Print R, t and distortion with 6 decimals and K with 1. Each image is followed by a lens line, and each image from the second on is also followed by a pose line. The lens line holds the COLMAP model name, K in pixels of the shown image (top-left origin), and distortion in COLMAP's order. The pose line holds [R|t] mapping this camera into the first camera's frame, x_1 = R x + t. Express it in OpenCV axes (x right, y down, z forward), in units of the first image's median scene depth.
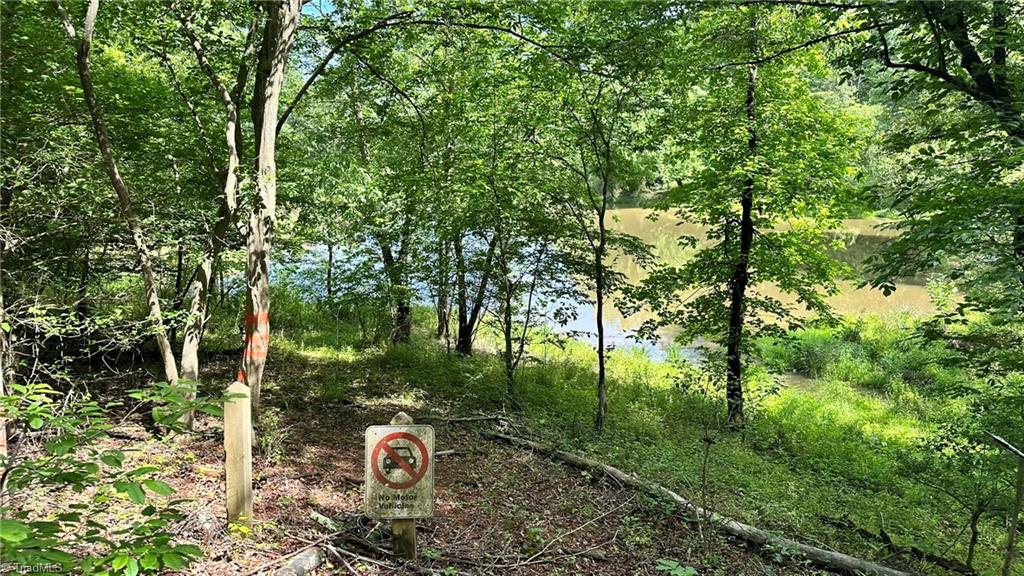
lens RADIAL K [[727.8, 0, 509.5], [0, 727.8, 292.1], [0, 0, 1]] dist [0.010819, 0.000639]
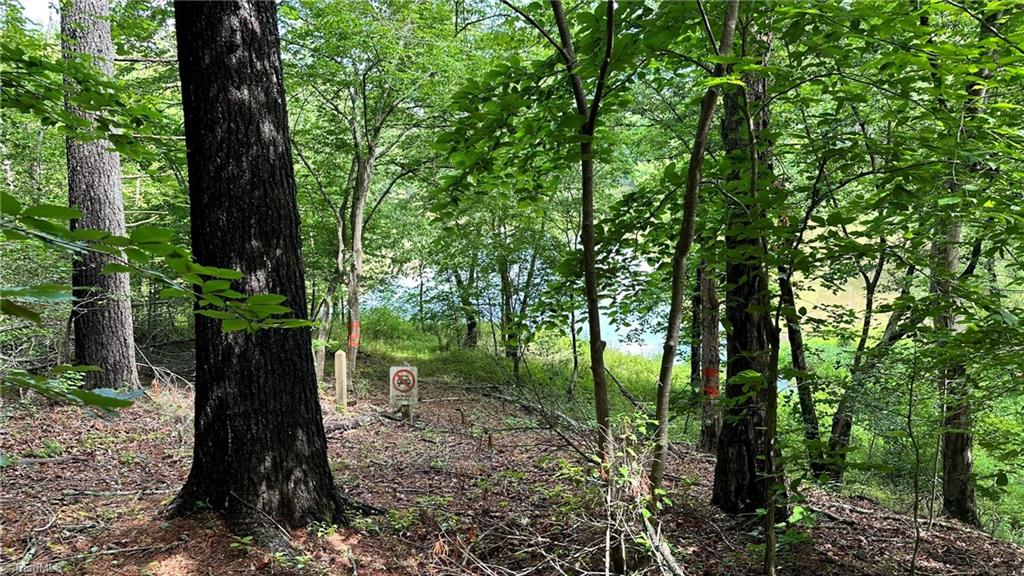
lens RADIAL K [[727.8, 0, 518.3], [0, 727.8, 290.2], [0, 0, 1]] dist [0.010819, 0.000639]
pose [[0.989561, -0.018537, -0.142920, 0.376461], [0.014846, 0.999529, -0.026853, -0.000926], [0.143351, 0.024451, 0.989370, -0.881568]]
